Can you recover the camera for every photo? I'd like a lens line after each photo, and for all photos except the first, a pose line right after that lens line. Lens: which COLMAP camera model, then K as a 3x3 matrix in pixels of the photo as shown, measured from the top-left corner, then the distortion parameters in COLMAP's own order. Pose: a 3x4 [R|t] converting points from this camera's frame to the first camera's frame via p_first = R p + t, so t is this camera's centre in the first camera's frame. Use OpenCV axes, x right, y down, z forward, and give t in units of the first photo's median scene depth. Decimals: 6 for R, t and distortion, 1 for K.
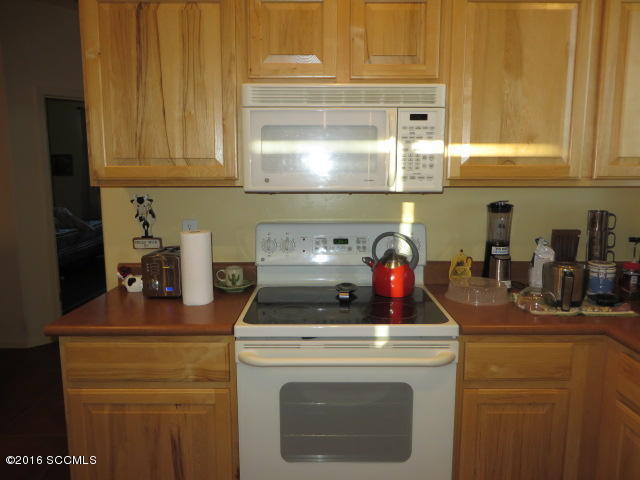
lens RADIAL K [[473.4, 0, 320.0], [0, 473.4, 240.0], [0, 0, 1]] dist [-0.005808, -0.001195]
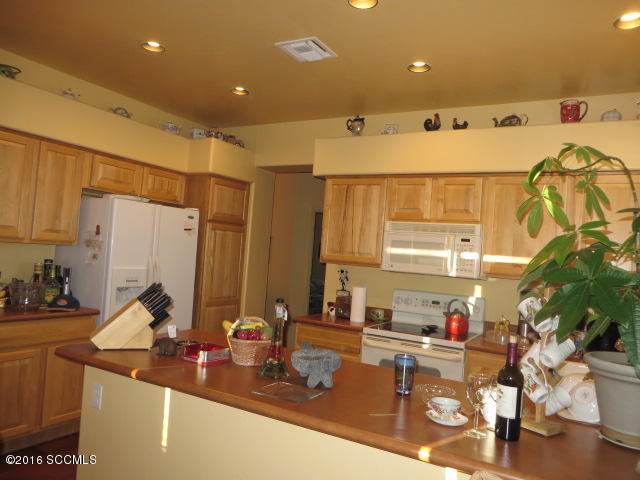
lens RADIAL K [[486.6, 0, 323.7], [0, 486.6, 238.1], [0, 0, 1]] dist [-0.003763, 0.001242]
pose [[0.868453, 0.051517, -0.493087, 0.674794], [-0.147157, 0.976549, -0.157153, 0.137048], [0.473428, 0.209042, 0.855668, -1.006578]]
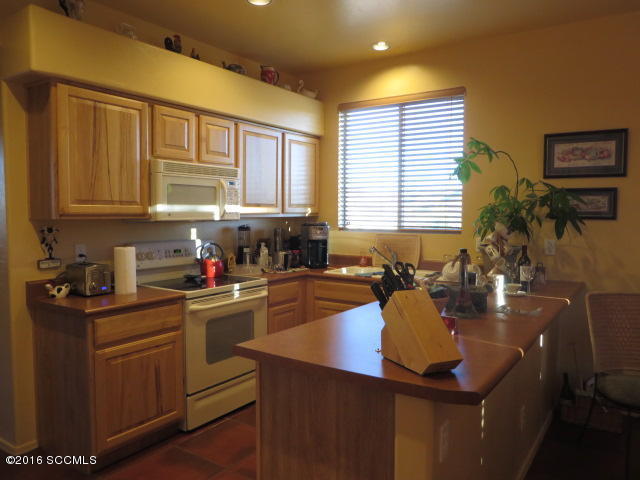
lens RADIAL K [[486.6, 0, 323.7], [0, 486.6, 238.1], [0, 0, 1]] dist [-0.003763, 0.001242]
pose [[0.559838, -0.040930, 0.827590, -1.258998], [0.116185, 0.992790, -0.029496, 0.078219], [-0.820416, 0.112666, 0.560557, -0.454760]]
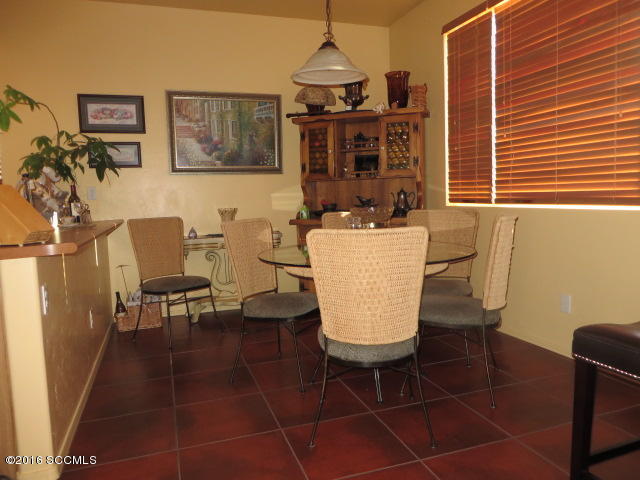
lens RADIAL K [[473.4, 0, 320.0], [0, 473.4, 240.0], [0, 0, 1]] dist [-0.005808, -0.001195]
pose [[-0.317863, -0.079222, 0.944821, -1.606001], [0.172662, 0.975004, 0.139841, 0.256497], [-0.932283, 0.207585, -0.296239, -0.394556]]
